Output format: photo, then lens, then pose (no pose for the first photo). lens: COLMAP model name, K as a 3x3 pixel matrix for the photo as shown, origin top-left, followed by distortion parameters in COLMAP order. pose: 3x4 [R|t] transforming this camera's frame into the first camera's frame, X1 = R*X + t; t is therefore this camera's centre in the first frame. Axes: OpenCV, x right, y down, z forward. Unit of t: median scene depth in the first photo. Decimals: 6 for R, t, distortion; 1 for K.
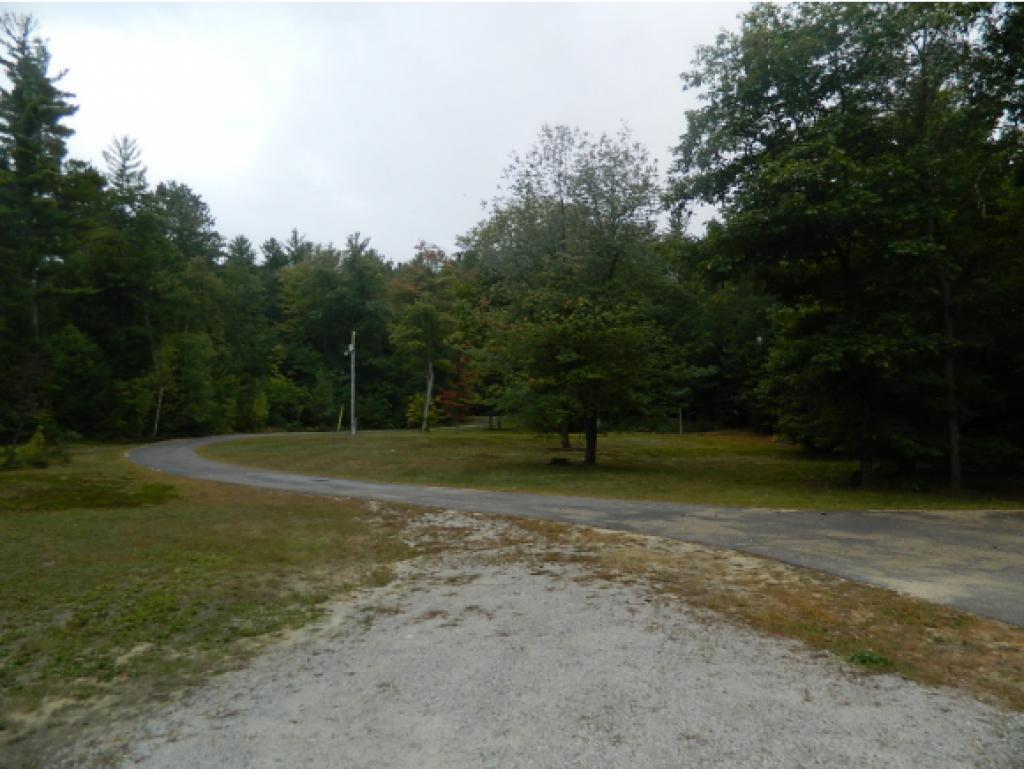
lens RADIAL K [[772.2, 0, 509.9], [0, 772.2, 381.0], [0, 0, 1]] dist [0.012948, -0.007533]
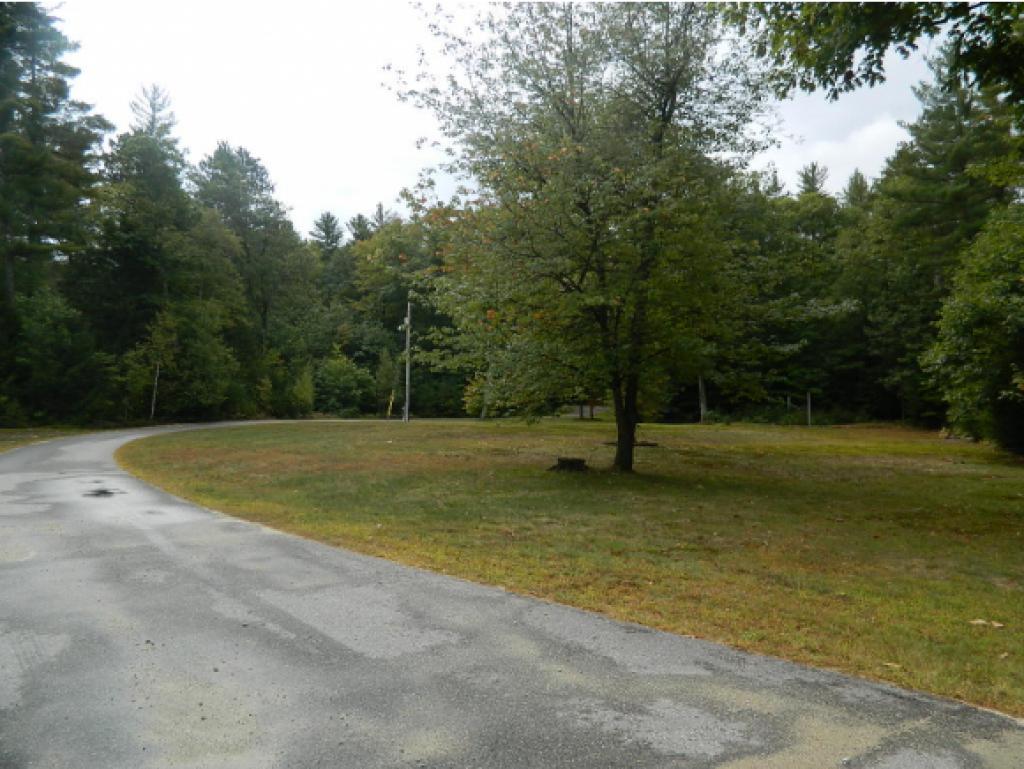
lens RADIAL K [[772.2, 0, 503.6], [0, 772.2, 382.1], [0, 0, 1]] dist [0.012948, -0.007533]
pose [[0.985608, 0.003878, -0.169005, 0.050085], [-0.001888, 0.999927, 0.011934, 0.014966], [0.169039, -0.011443, 0.985543, 0.184676]]
